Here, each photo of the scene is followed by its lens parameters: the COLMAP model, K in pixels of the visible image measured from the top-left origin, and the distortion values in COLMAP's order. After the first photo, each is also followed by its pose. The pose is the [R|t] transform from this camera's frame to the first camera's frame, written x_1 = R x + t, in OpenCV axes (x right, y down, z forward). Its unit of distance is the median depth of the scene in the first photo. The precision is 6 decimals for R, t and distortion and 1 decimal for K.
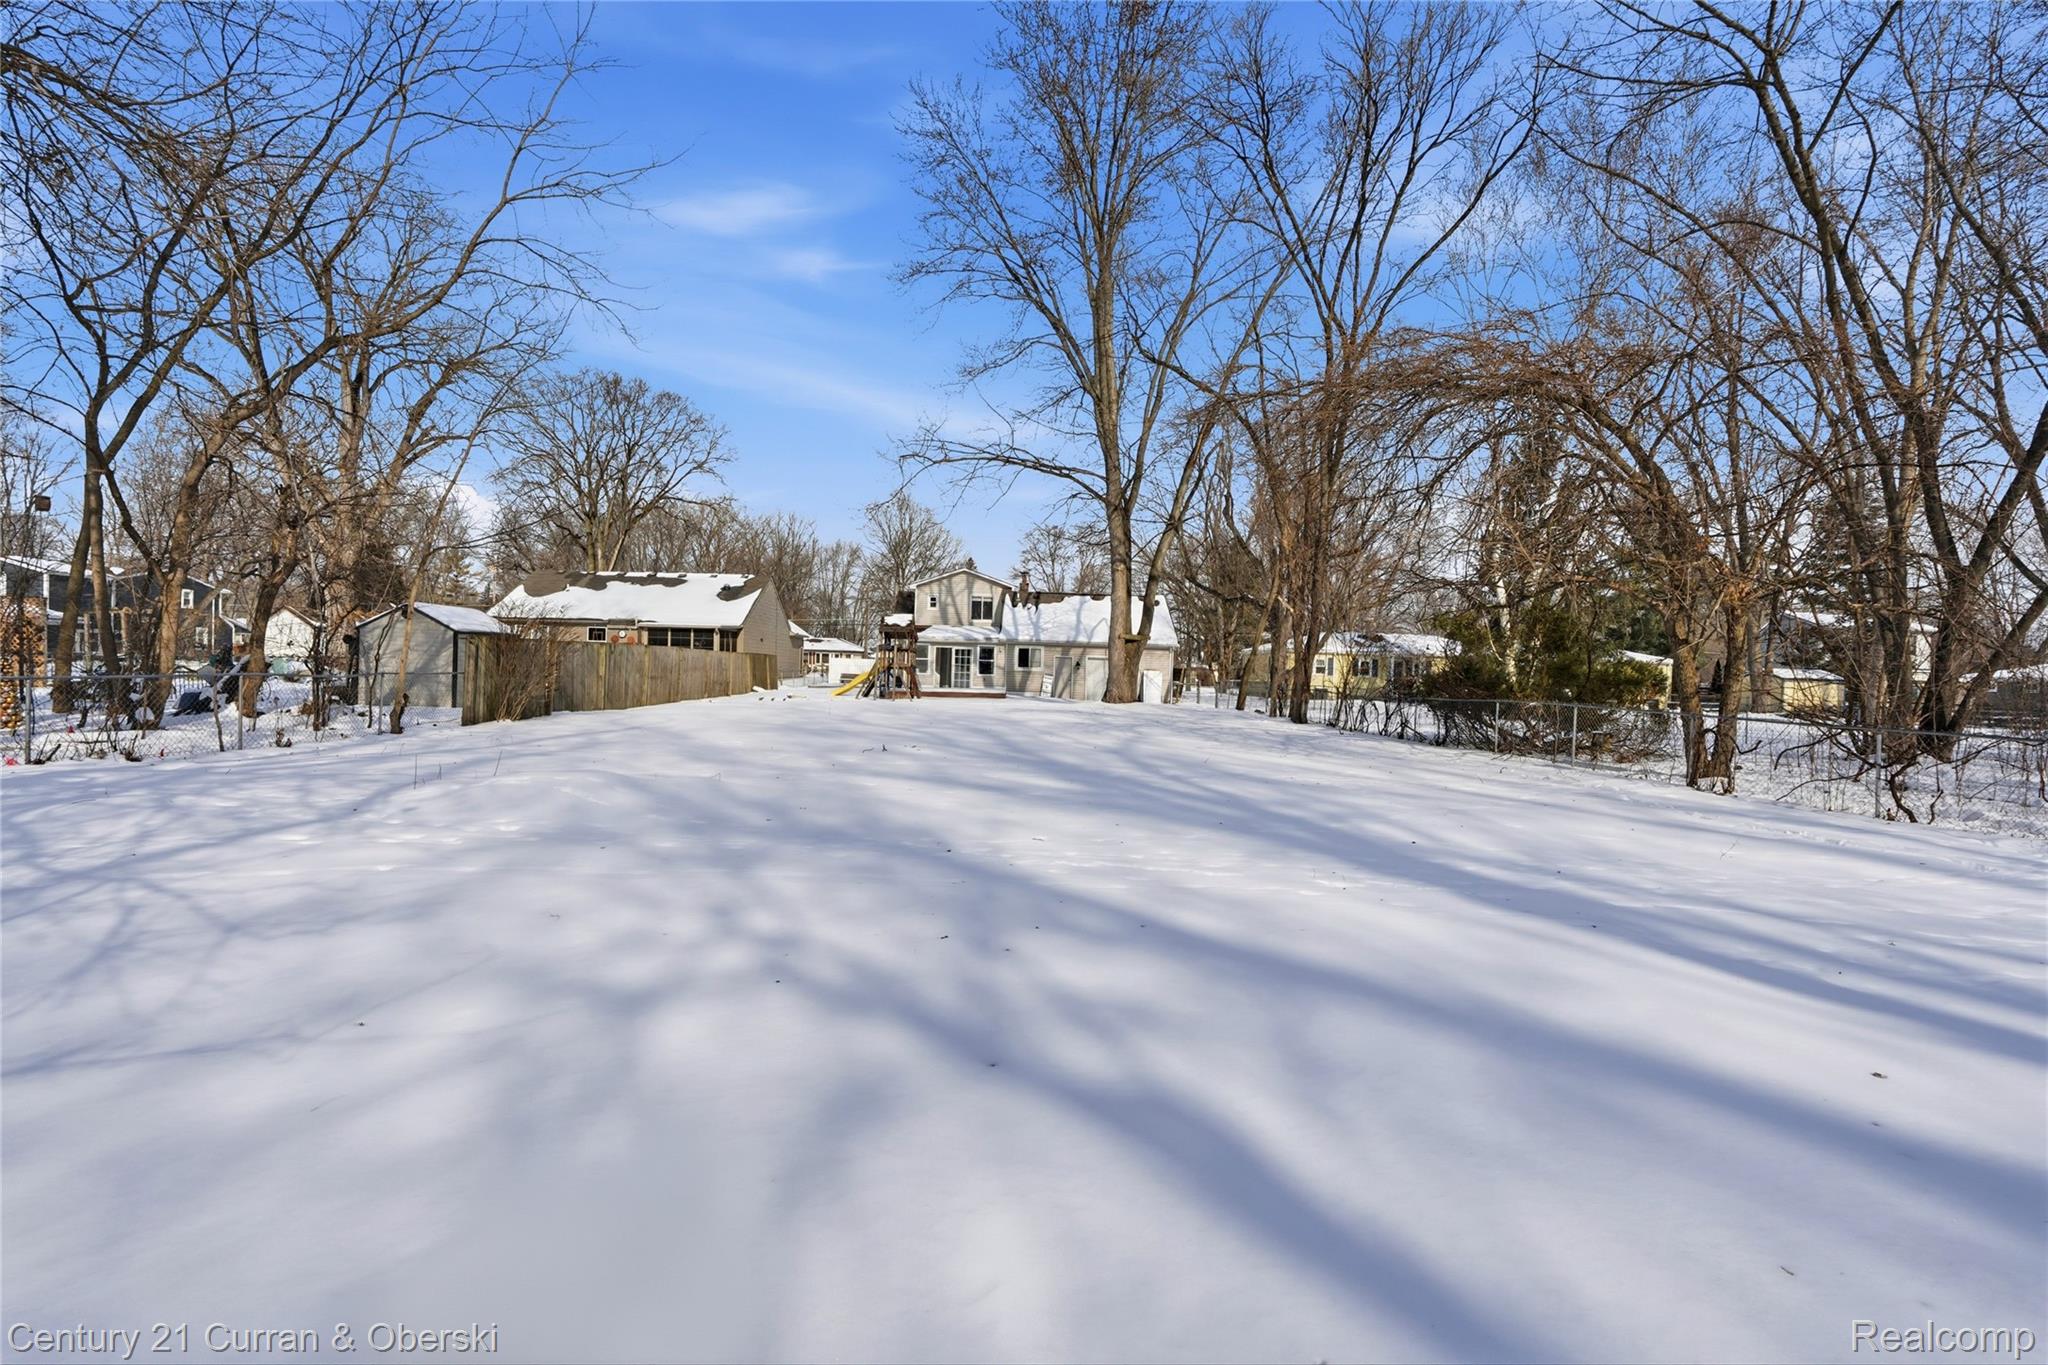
lens RADIAL K [[951.4, 0, 1029.0], [0, 951.4, 679.4], [0, 0, 1]] dist [-0.057297, 0.026073]
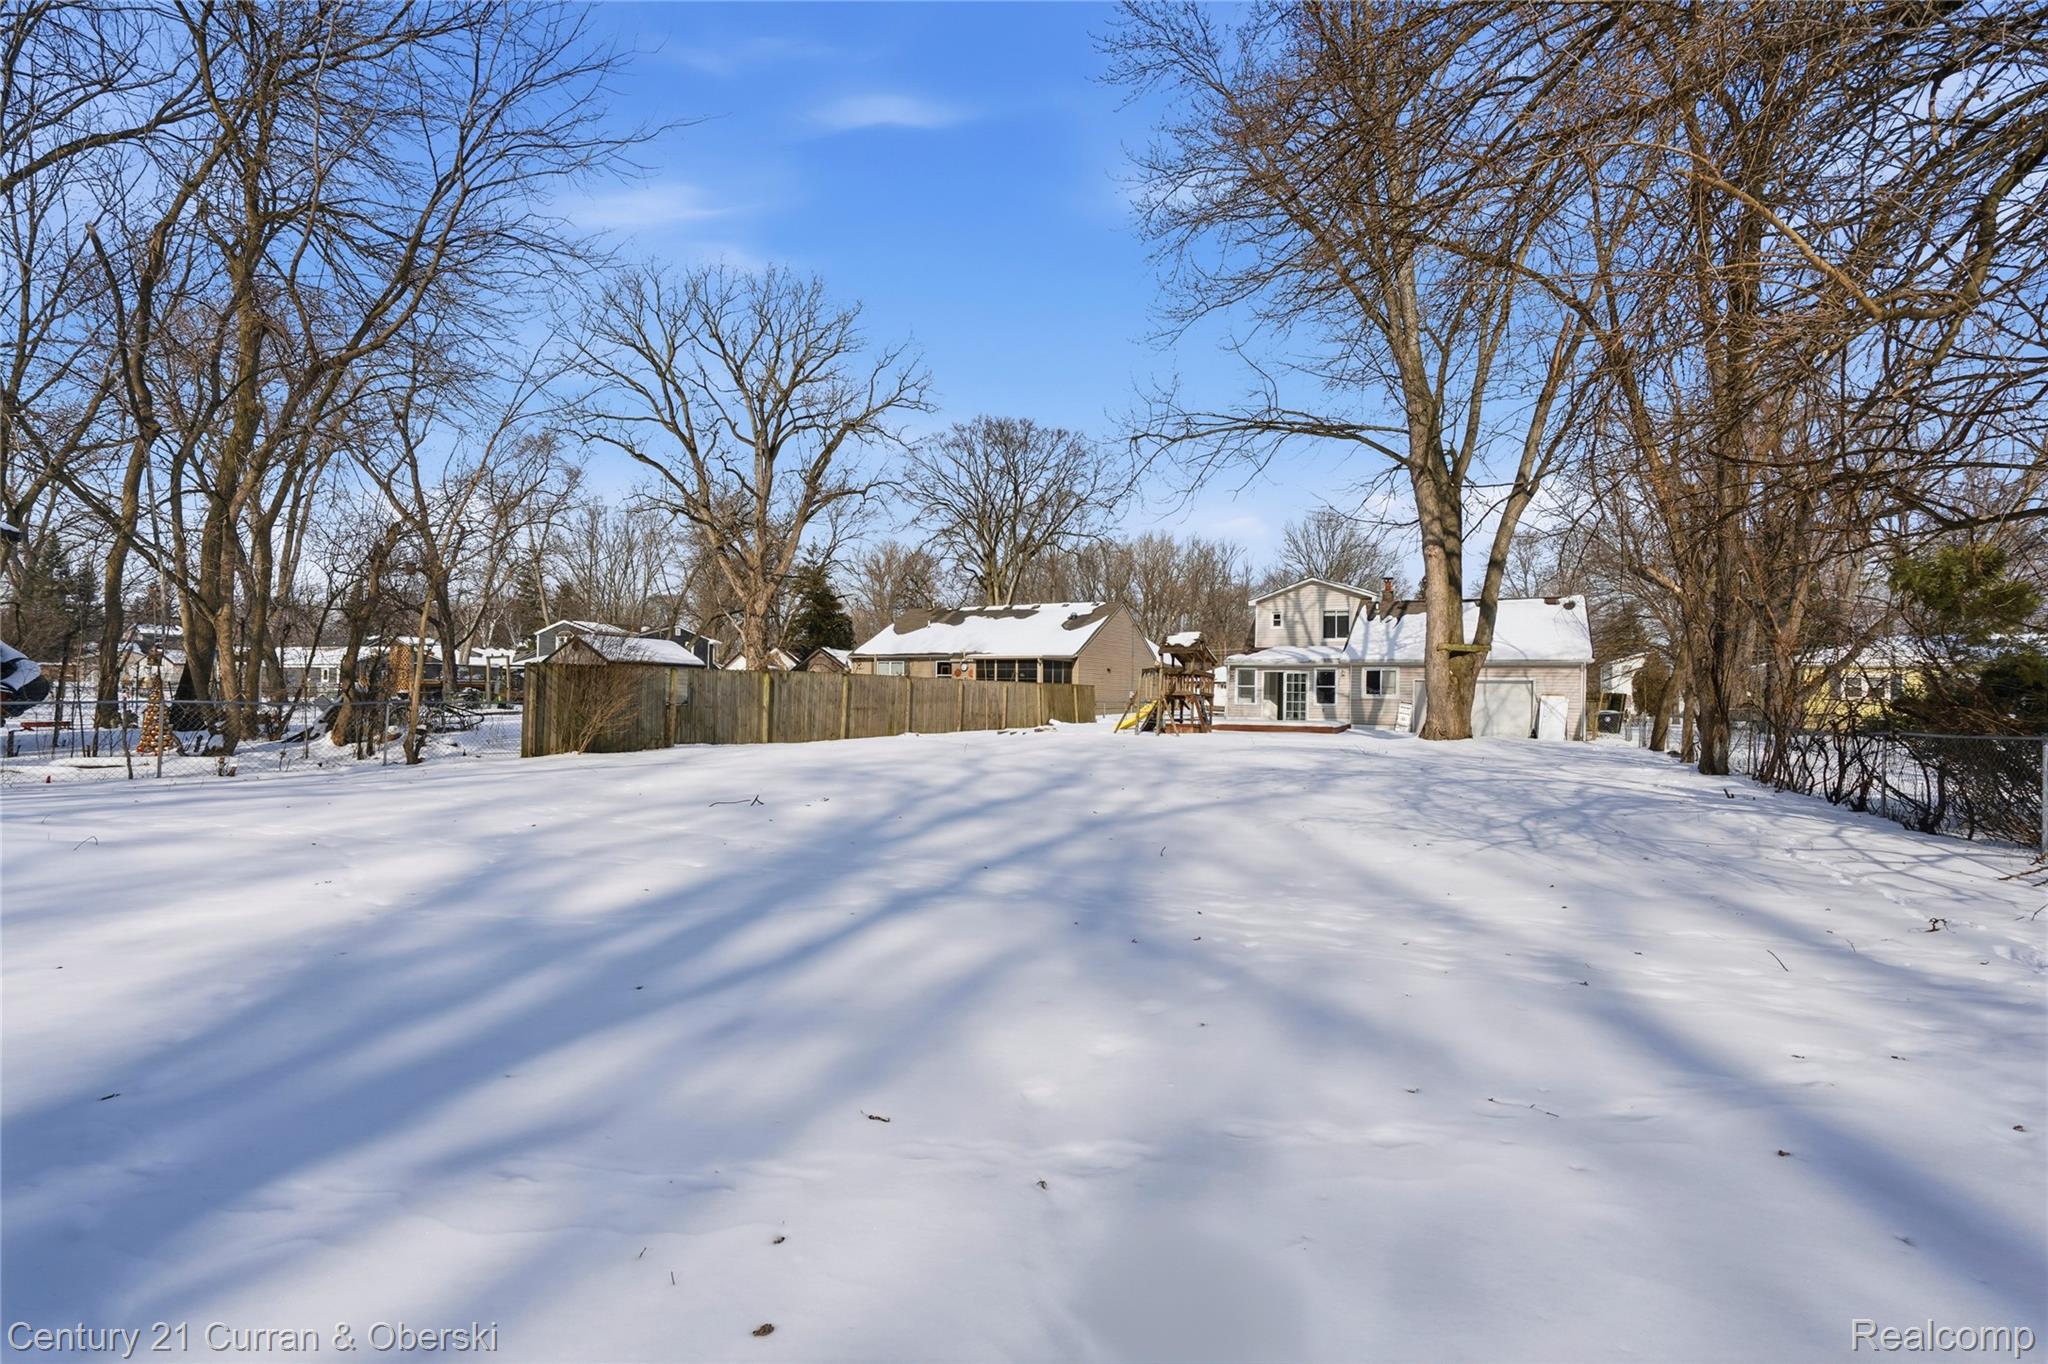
lens RADIAL K [[951.4, 0, 1029.0], [0, 951.4, 678.9], [0, 0, 1]] dist [-0.057297, 0.026073]
pose [[0.875720, -0.023245, -0.482259, 0.123435], [0.005159, 0.999234, -0.038794, 0.003701], [0.482791, 0.031484, 0.875169, 0.164339]]
